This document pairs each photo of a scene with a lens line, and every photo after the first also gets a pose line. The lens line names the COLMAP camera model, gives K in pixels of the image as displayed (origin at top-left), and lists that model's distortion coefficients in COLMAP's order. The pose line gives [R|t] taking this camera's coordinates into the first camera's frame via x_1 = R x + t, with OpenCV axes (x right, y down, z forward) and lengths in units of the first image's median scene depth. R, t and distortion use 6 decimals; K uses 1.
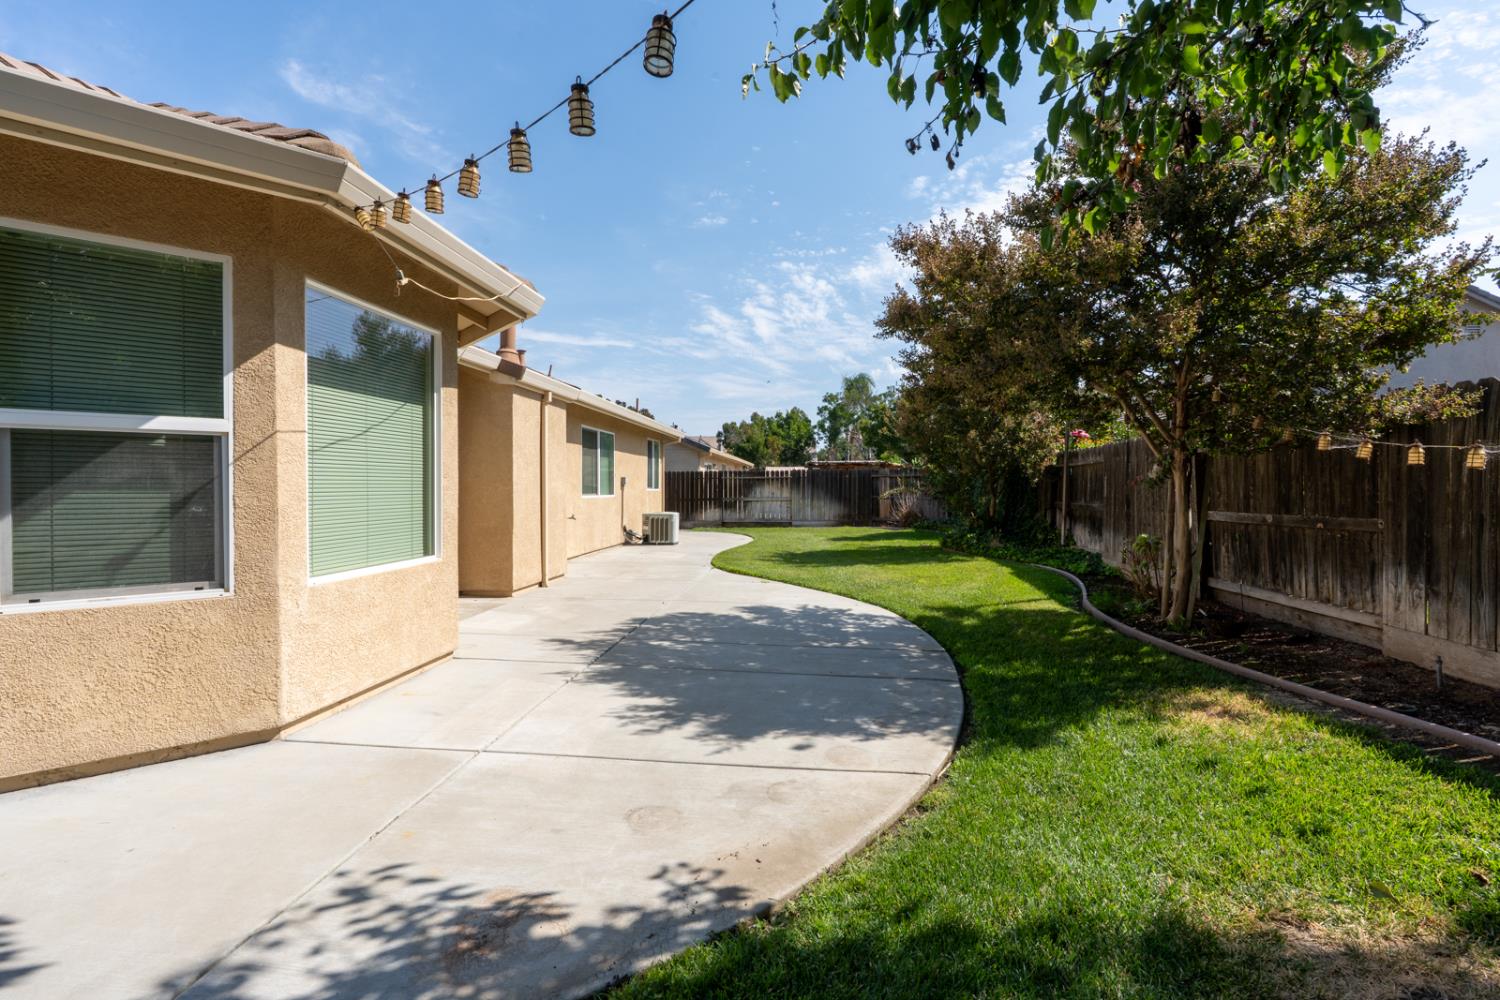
lens RADIAL K [[681.1, 0, 753.9], [0, 681.1, 492.5], [0, 0, 1]] dist [-0.000738, 0.000394]
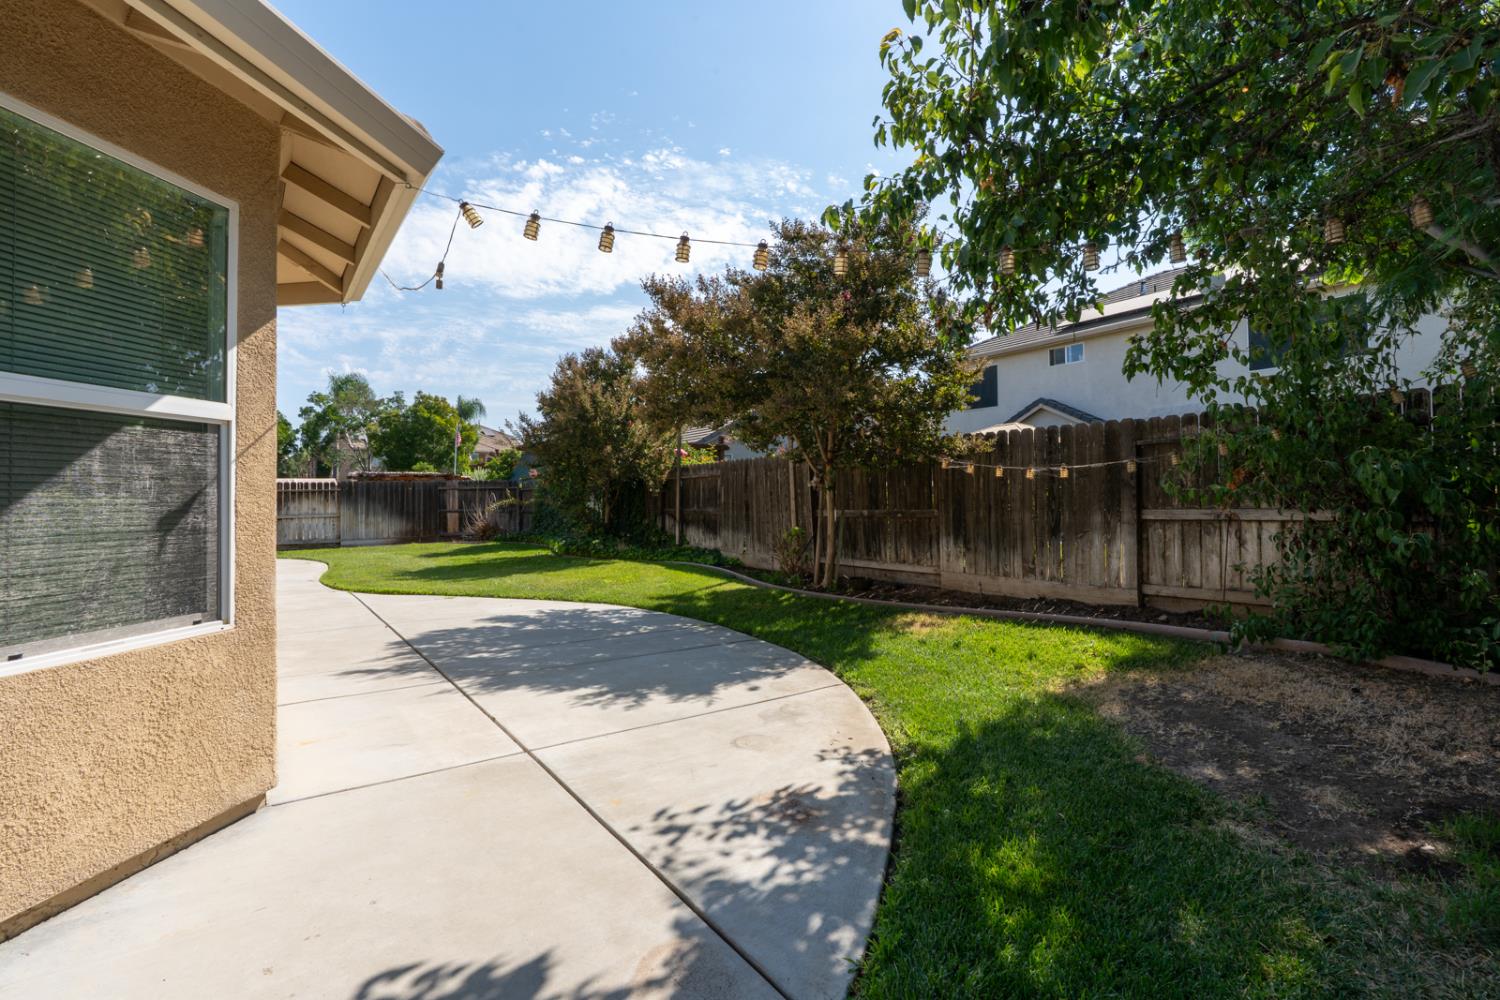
lens RADIAL K [[686.0, 0, 756.8], [0, 686.0, 482.8], [0, 0, 1]] dist [0.010607, 0.000093]
pose [[0.750027, 0.005174, 0.661387, -0.791020], [0.017964, 0.999441, -0.028190, 0.016091], [-0.661163, 0.033024, 0.749515, -0.003706]]
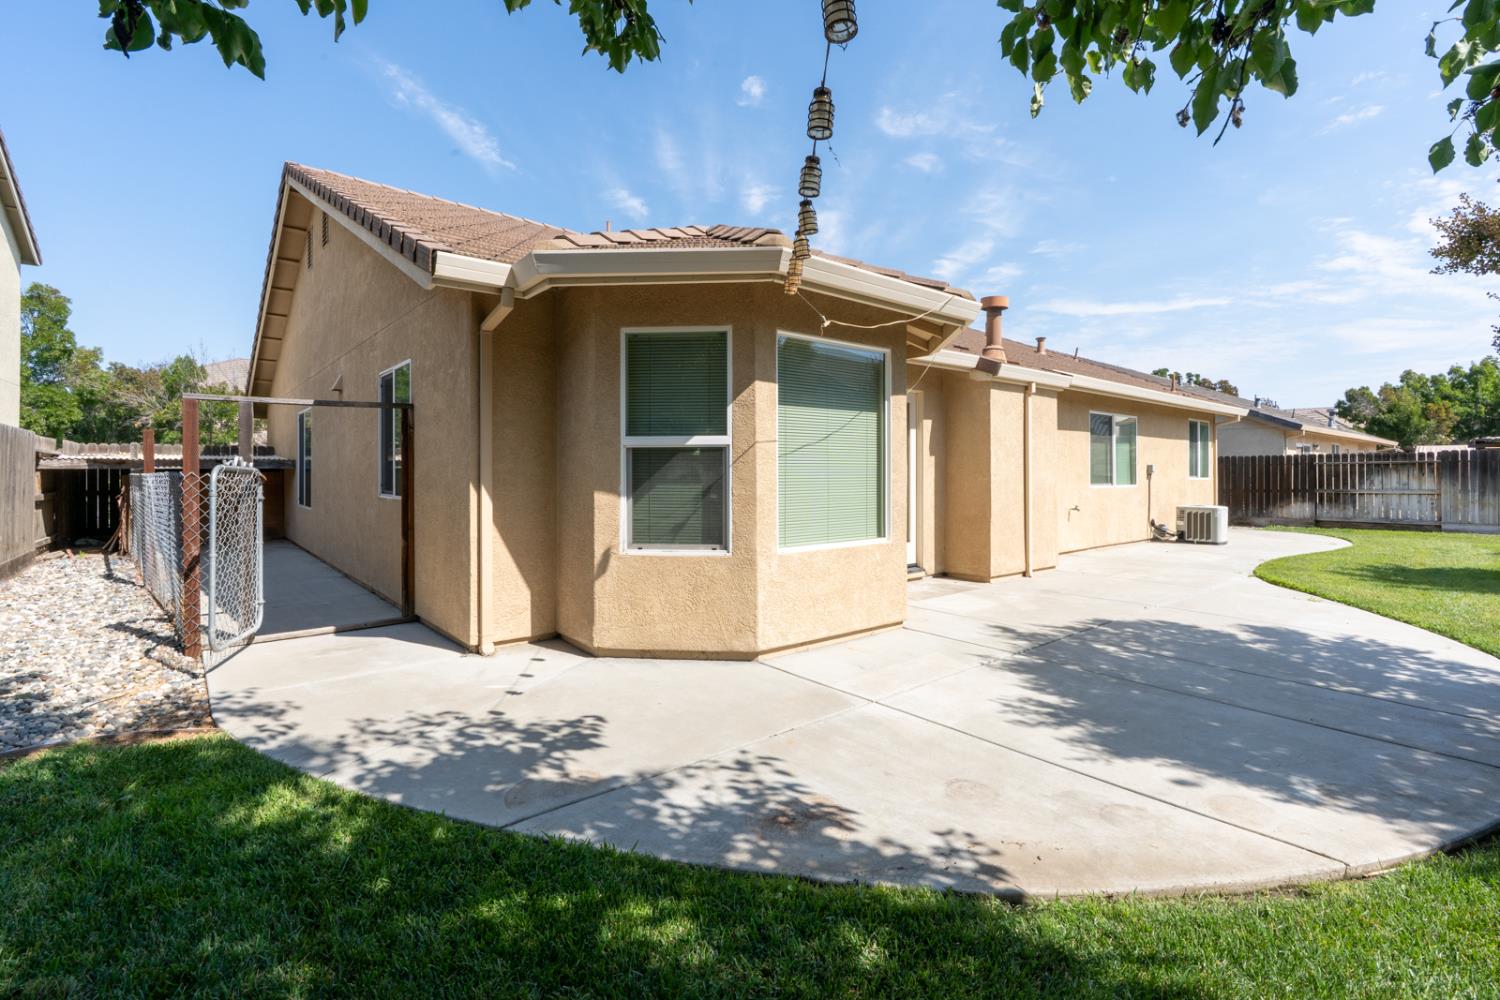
lens RADIAL K [[688.4, 0, 751.8], [0, 688.4, 468.7], [0, 0, 1]] dist [-0.005079, 0.000192]
pose [[0.712181, -0.004752, -0.701980, 0.289108], [-0.005181, 0.999914, -0.012025, -0.017272], [0.701976, 0.012201, 0.712096, -0.025898]]
